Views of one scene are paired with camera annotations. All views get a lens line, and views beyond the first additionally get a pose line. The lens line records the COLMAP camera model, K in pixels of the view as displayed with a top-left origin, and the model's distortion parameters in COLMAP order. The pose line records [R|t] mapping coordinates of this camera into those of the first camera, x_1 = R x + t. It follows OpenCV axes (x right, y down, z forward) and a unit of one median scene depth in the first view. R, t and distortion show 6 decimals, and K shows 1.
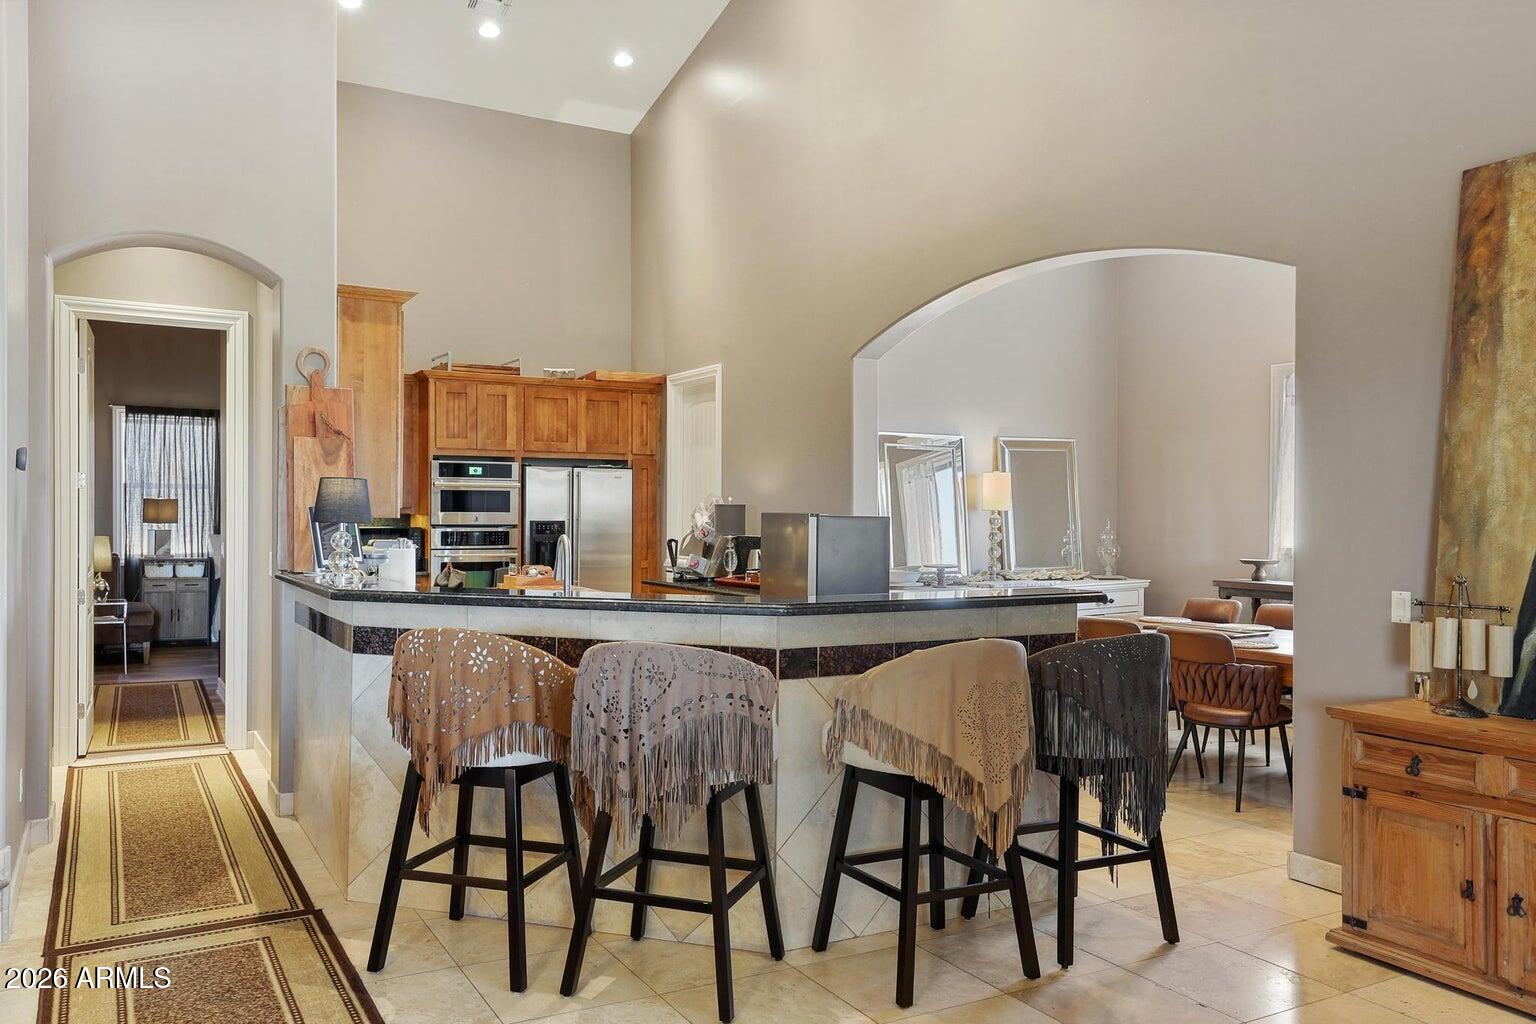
lens RADIAL K [[1156.3, 0, 765.5], [0, 1156.3, 519.3], [0, 0, 1]] dist [0.008902, 0.005223]
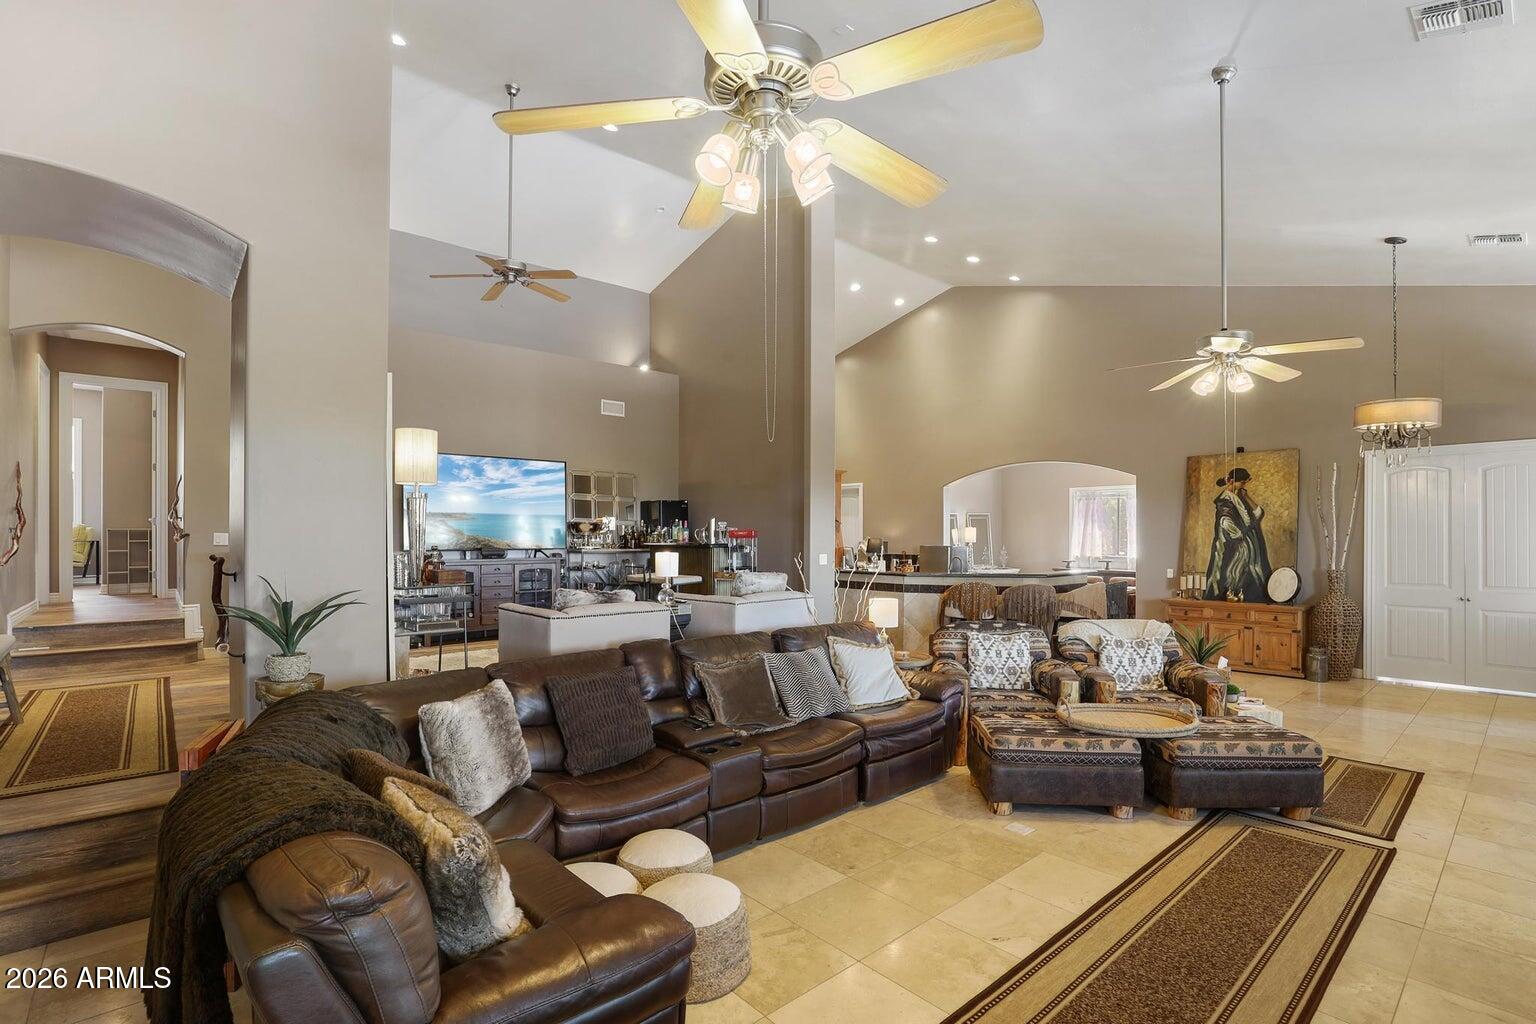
lens RADIAL K [[727.1, 0, 771.6], [0, 727.1, 533.2], [0, 0, 1]] dist [-0.002769, -0.000480]
pose [[0.970440, 0.002151, 0.241332, -0.627238], [-0.000460, 0.999975, -0.007064, -0.017059], [-0.241341, 0.006744, 0.970417, -0.471129]]
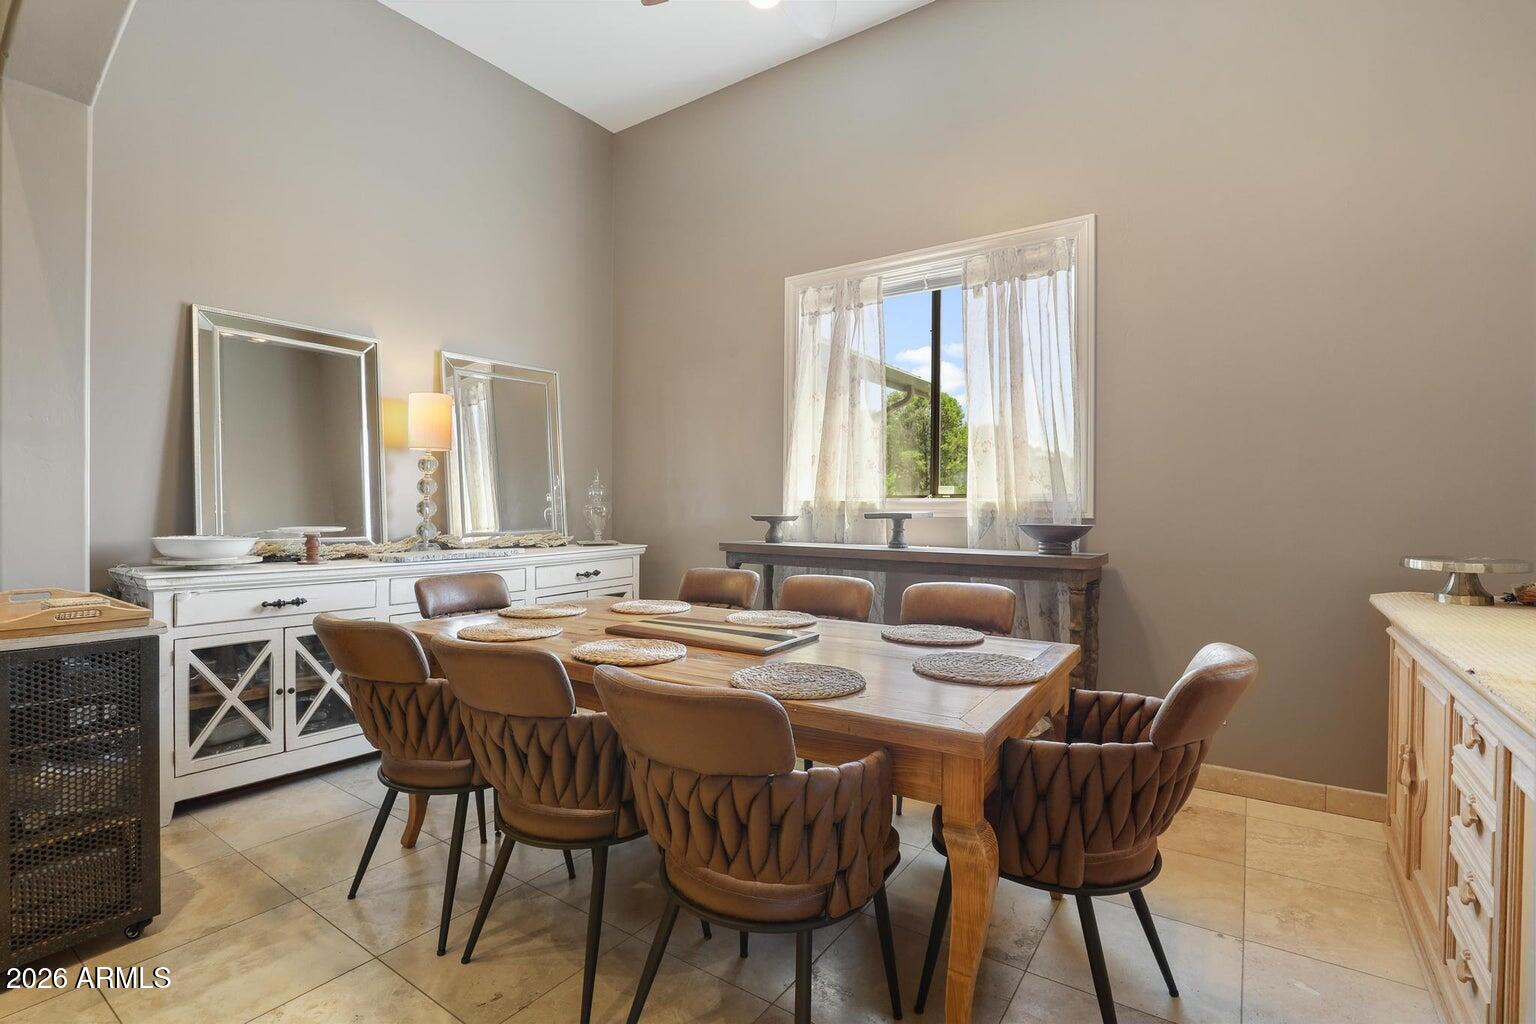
lens RADIAL K [[710.9, 0, 767.2], [0, 710.9, 516.8], [0, 0, 1]] dist [-0.003621, -0.000386]
pose [[0.901134, -0.002907, 0.433530, 0.195310], [-0.000312, 0.999973, 0.007353, 0.029342], [-0.433540, -0.006762, 0.901109, 0.519373]]
